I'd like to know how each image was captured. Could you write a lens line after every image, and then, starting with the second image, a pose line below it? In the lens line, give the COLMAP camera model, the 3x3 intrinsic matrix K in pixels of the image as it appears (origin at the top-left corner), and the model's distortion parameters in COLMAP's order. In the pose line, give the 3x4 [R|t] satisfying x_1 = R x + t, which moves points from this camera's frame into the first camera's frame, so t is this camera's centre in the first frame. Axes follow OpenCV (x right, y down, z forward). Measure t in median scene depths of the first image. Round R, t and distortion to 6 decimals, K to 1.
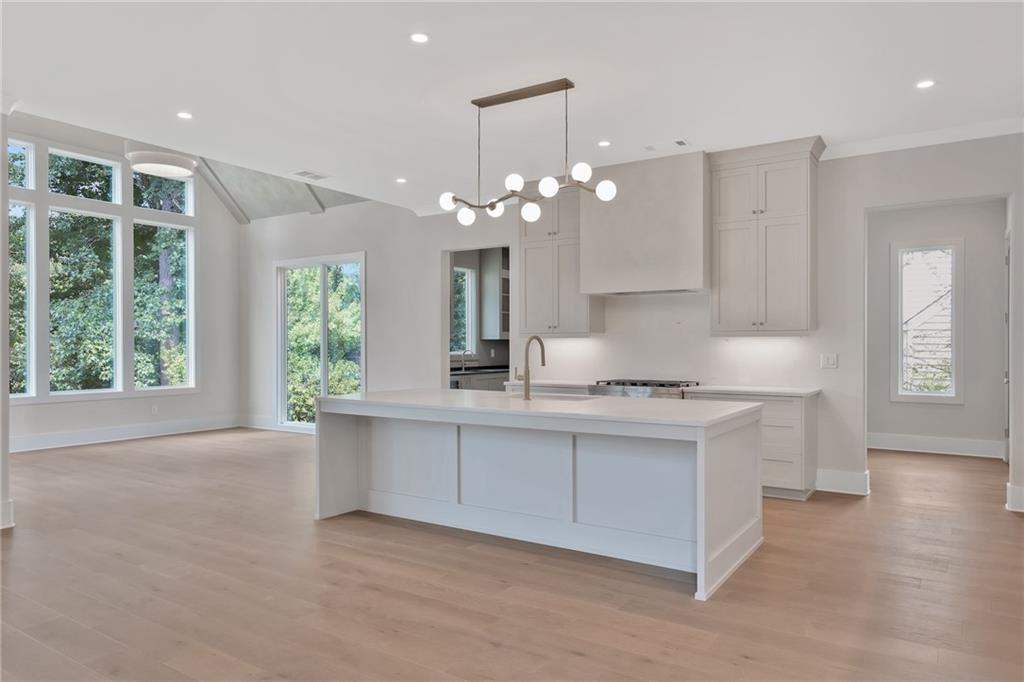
lens RADIAL K [[683.9, 0, 510.0], [0, 683.9, 335.1], [0, 0, 1]] dist [0.007209, 0.004069]
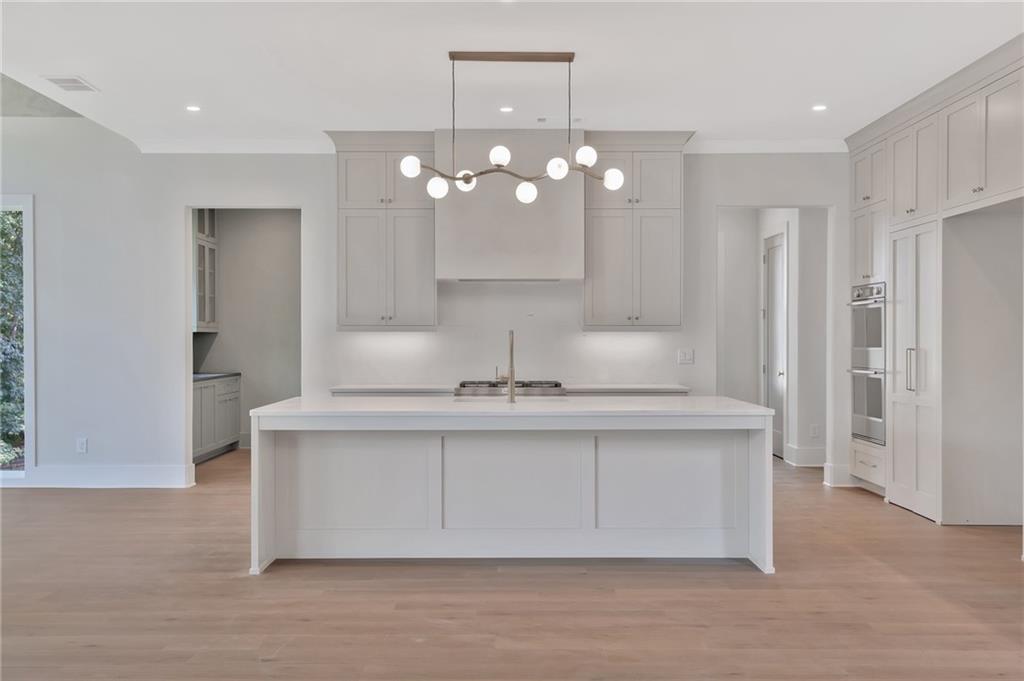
lens RADIAL K [[1003.3, 0, 513.0], [0, 1003.3, 345.6], [0, 0, 1]] dist [0.041718, 0.000000]
pose [[0.826952, -0.003229, 0.562263, -0.674209], [-0.007834, 0.999820, 0.017263, -0.001518], [-0.562218, -0.018680, 0.826778, -0.078156]]
